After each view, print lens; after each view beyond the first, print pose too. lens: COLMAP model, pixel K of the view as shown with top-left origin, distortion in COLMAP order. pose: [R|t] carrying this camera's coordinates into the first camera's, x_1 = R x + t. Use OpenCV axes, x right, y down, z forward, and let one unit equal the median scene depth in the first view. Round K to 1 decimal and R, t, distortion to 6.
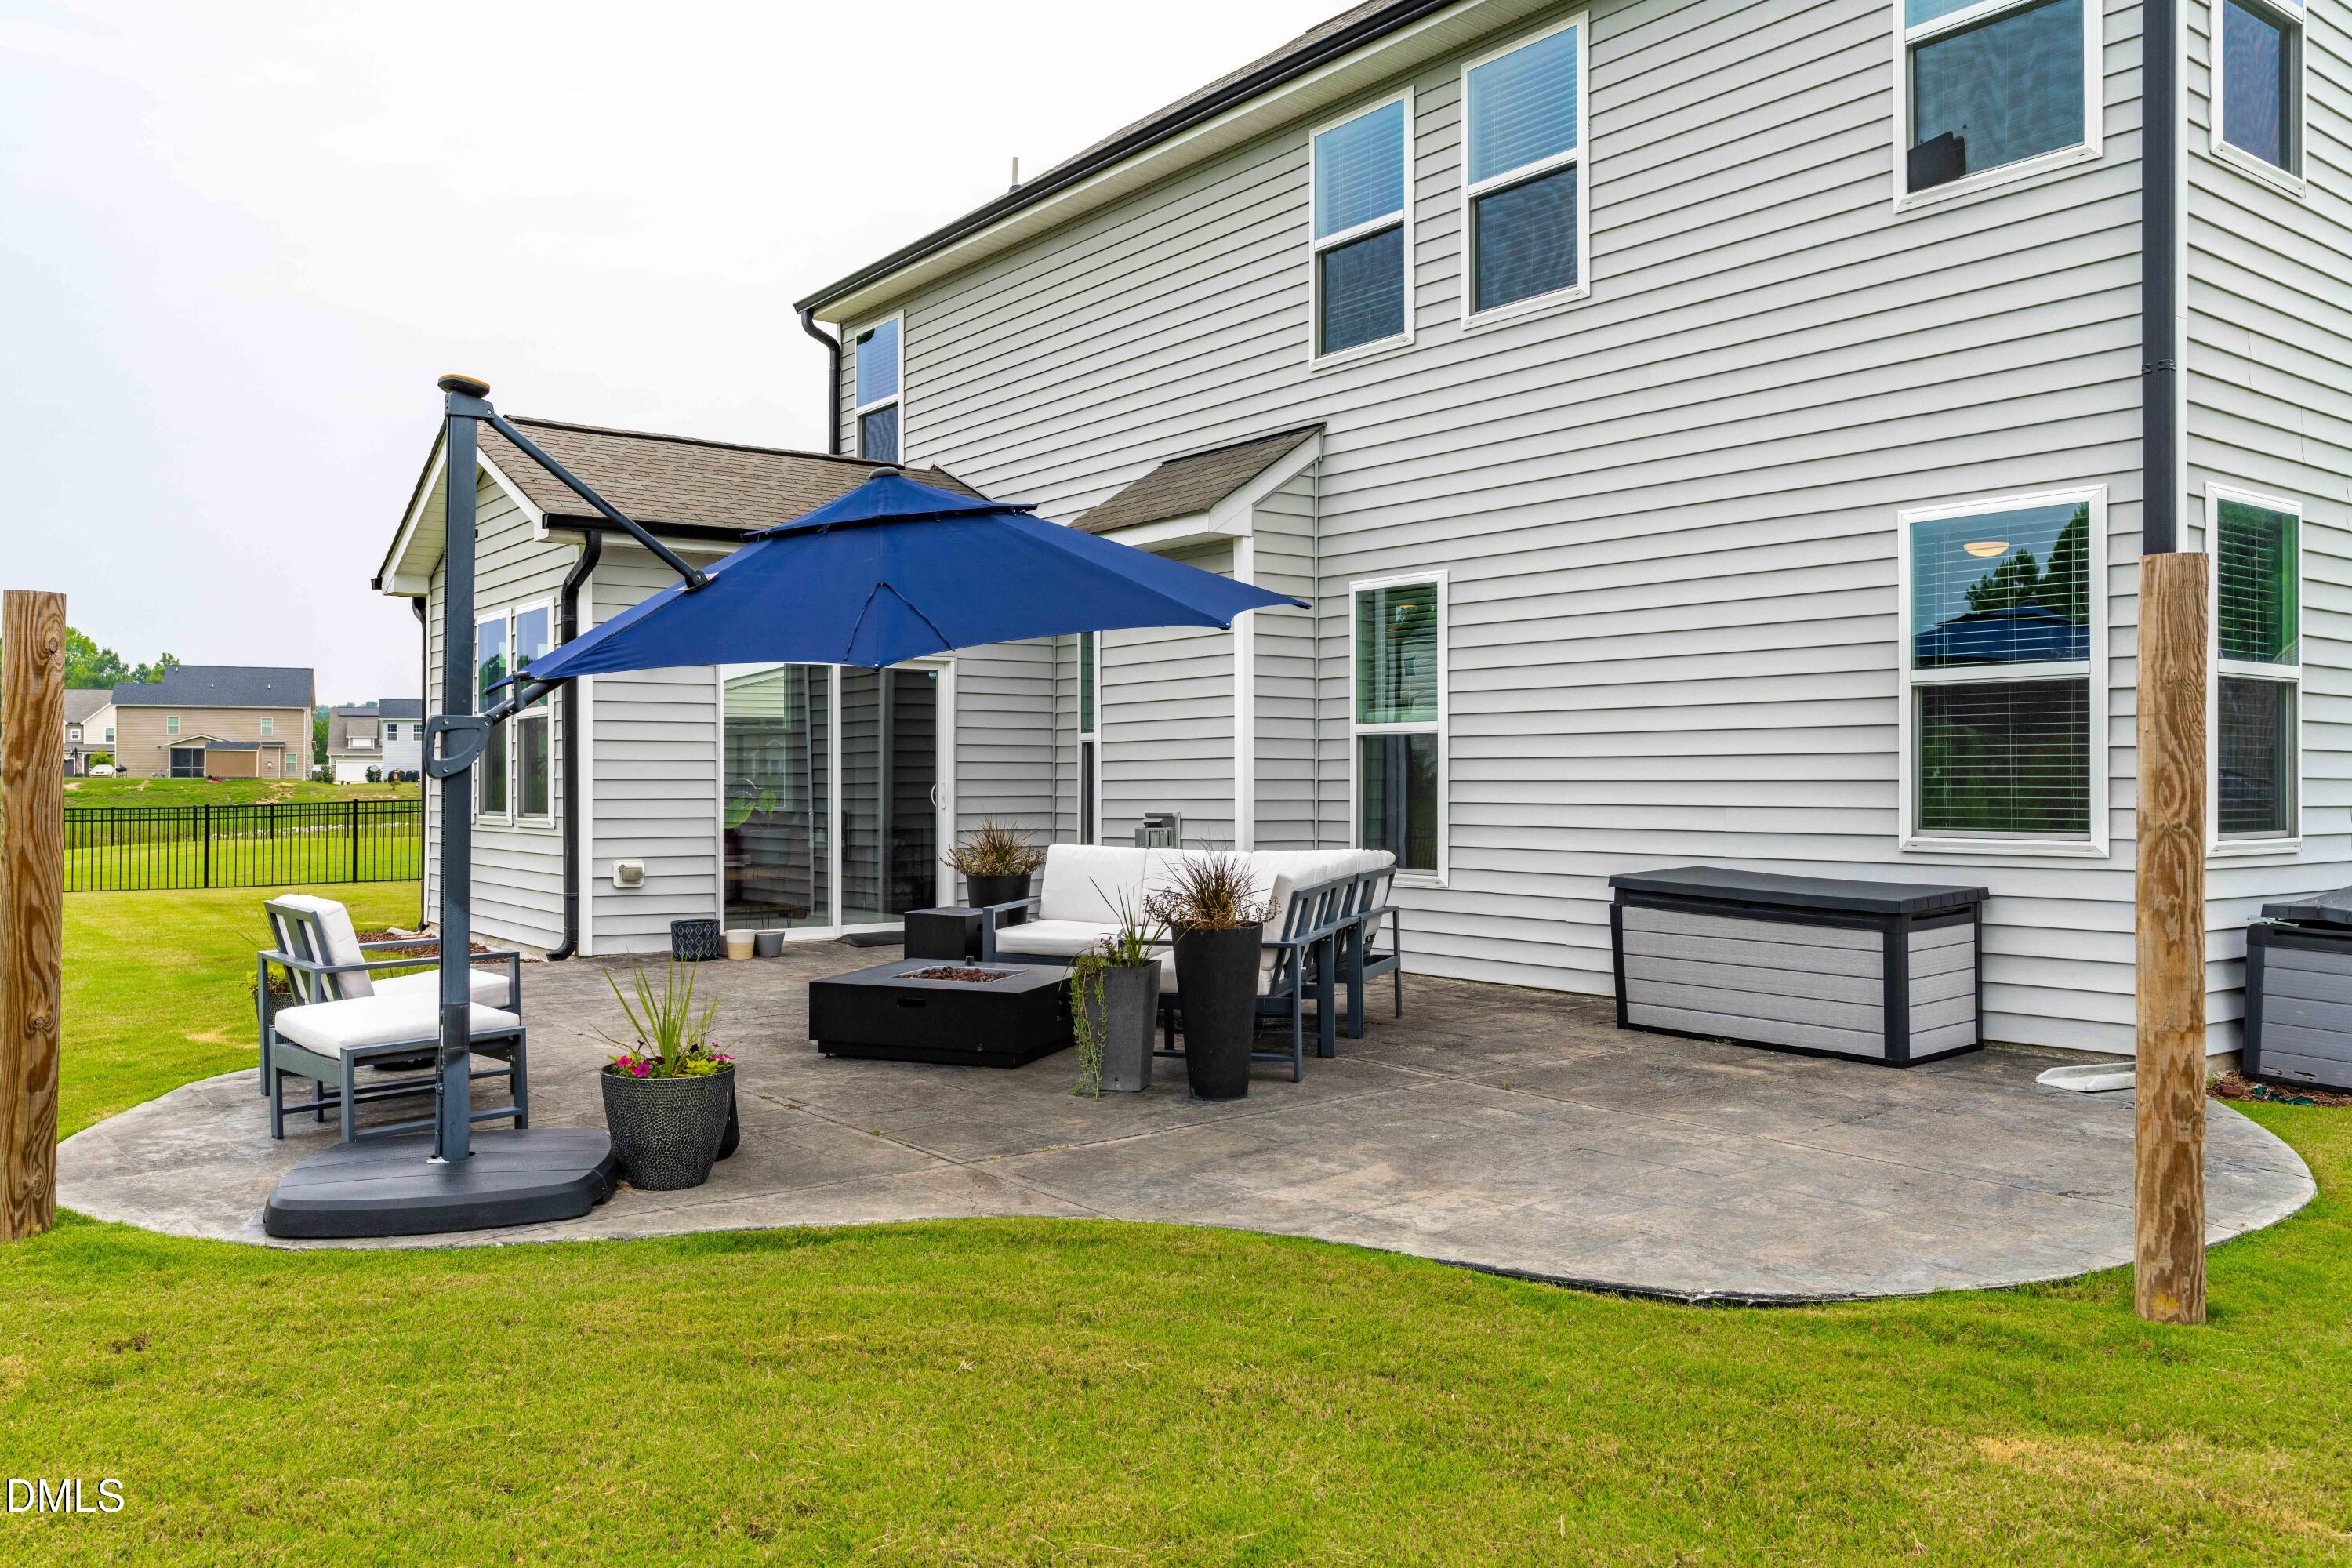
lens RADIAL K [[1782.6, 0, 1176.0], [0, 1782.6, 784.0], [0, 0, 1]] dist [-0.038344, 0.000746]
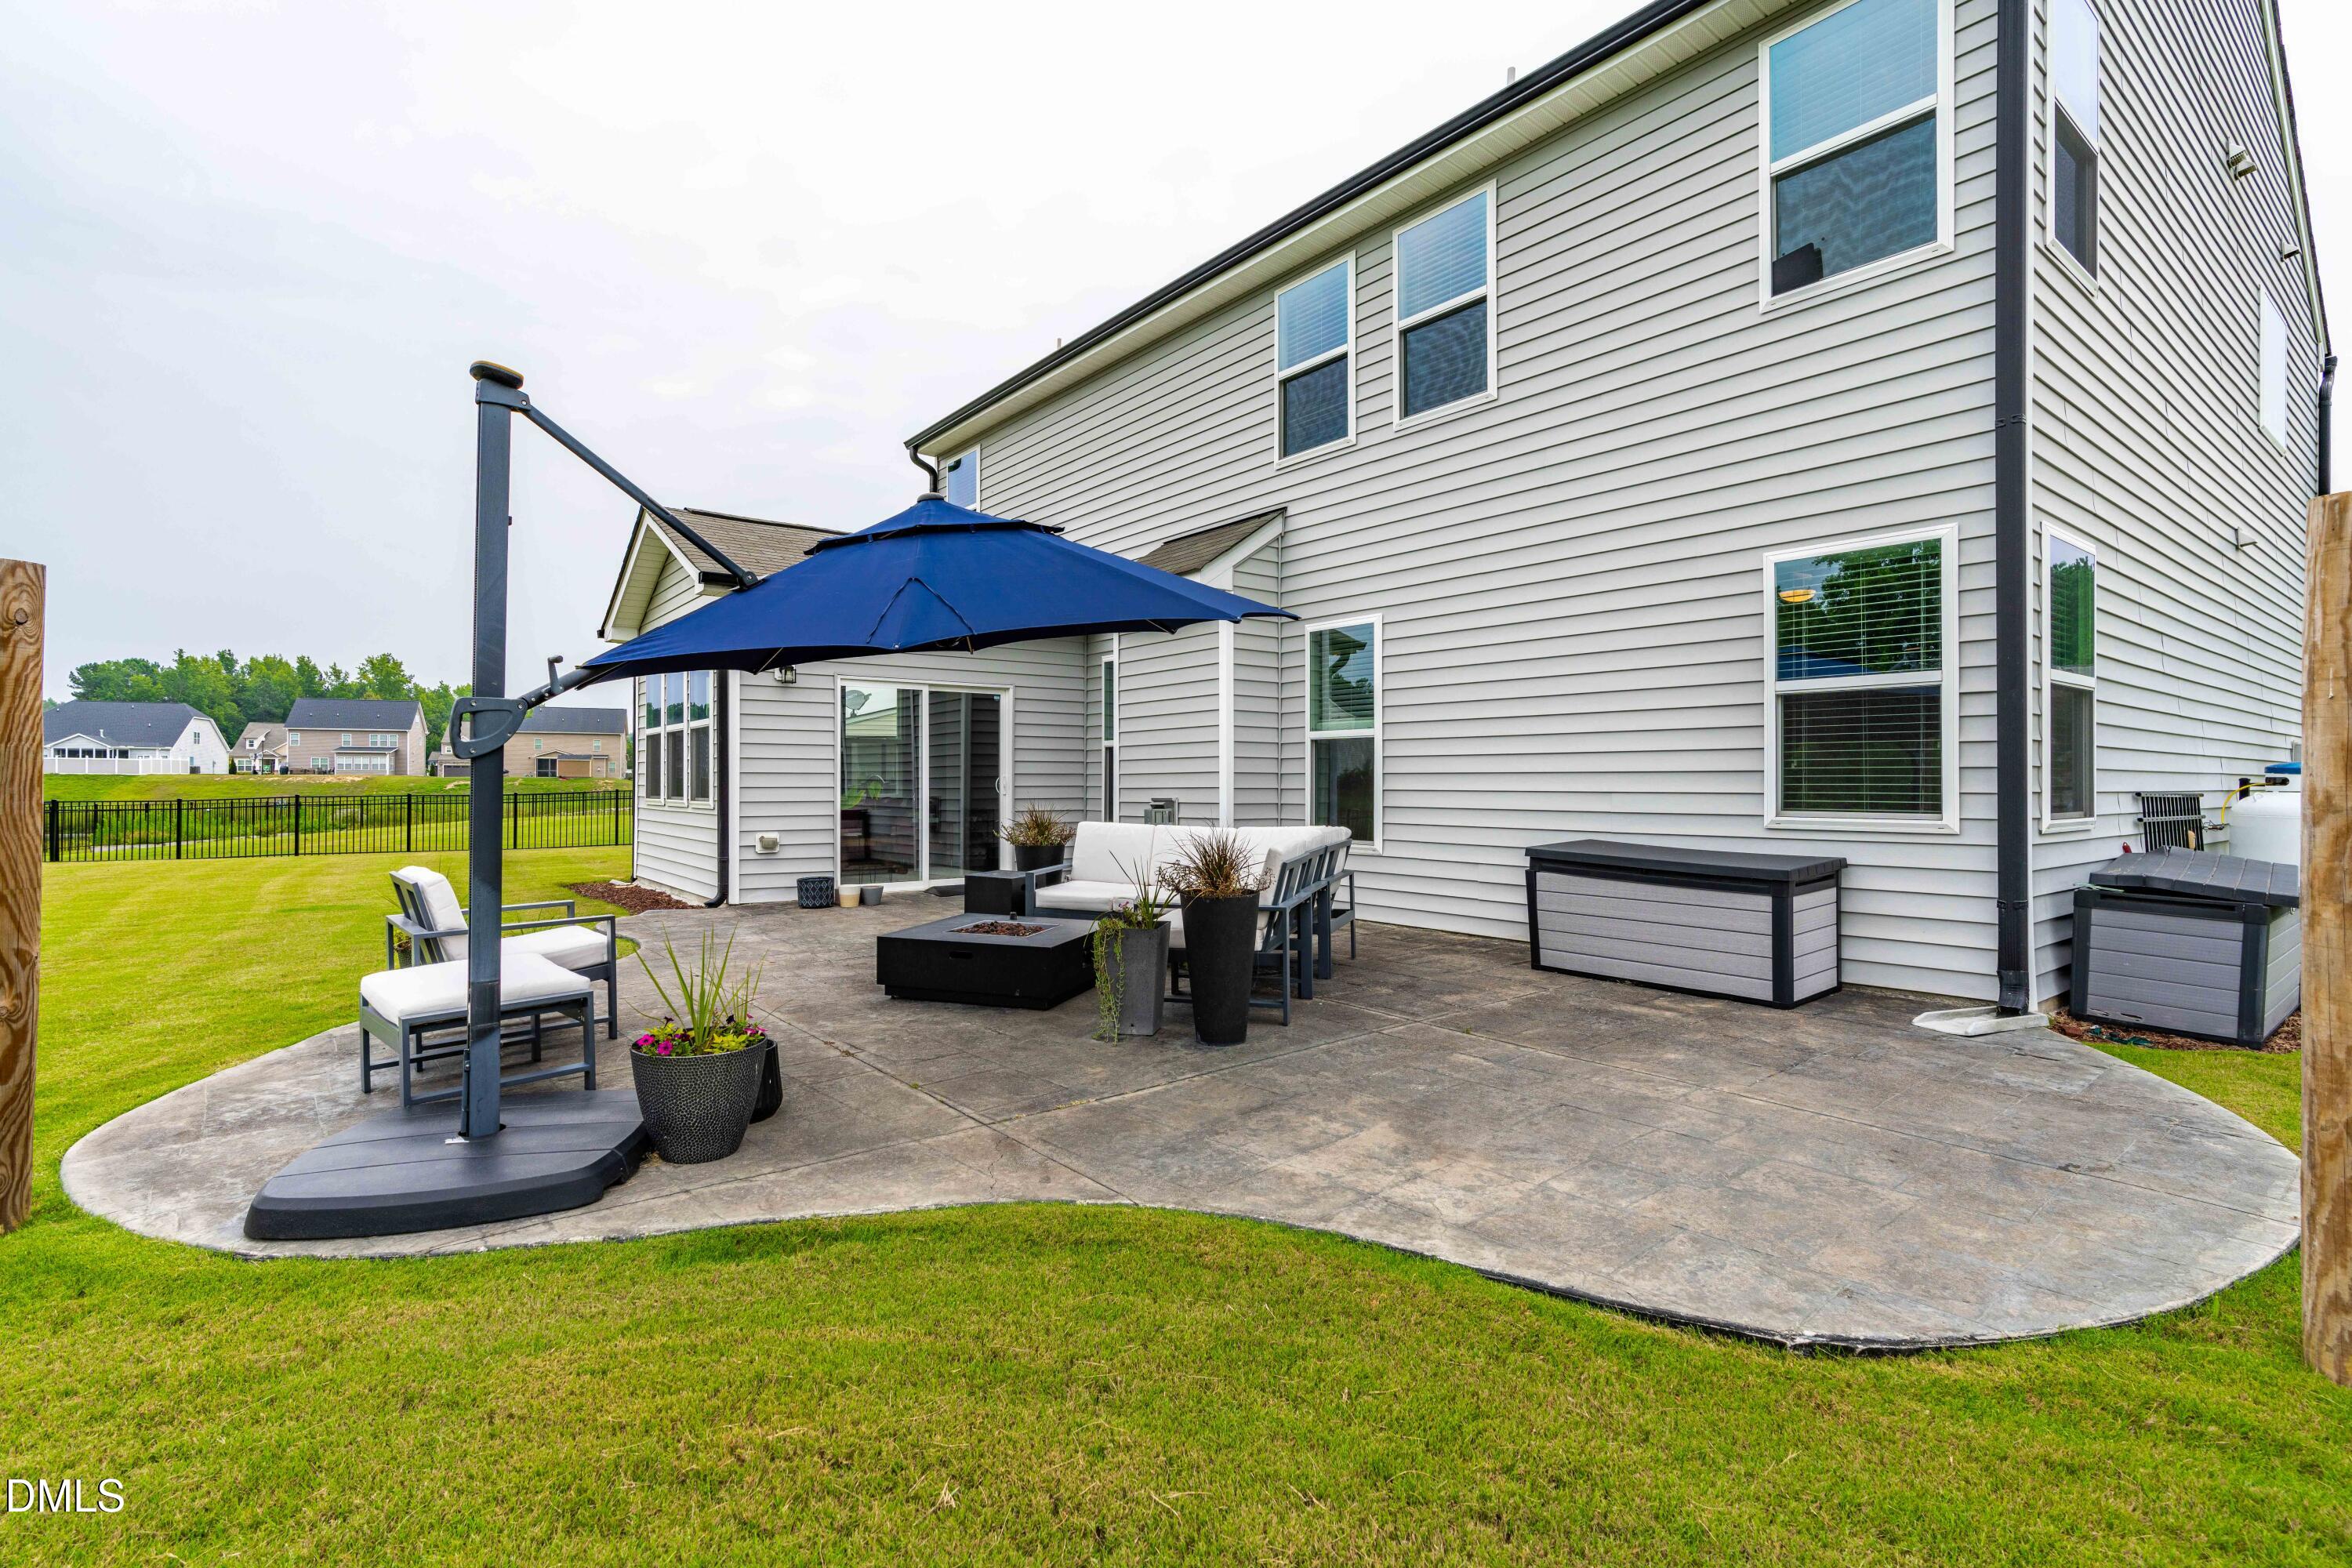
lens RADIAL K [[1083.3, 0, 1176.0], [0, 1083.3, 784.0], [0, 0, 1]] dist [-0.051549, 0.021039]
pose [[0.999939, 0.001005, 0.011002, -0.011787], [-0.001021, 0.999998, 0.001438, 0.006713], [-0.011000, -0.001449, 0.999938, 0.268244]]
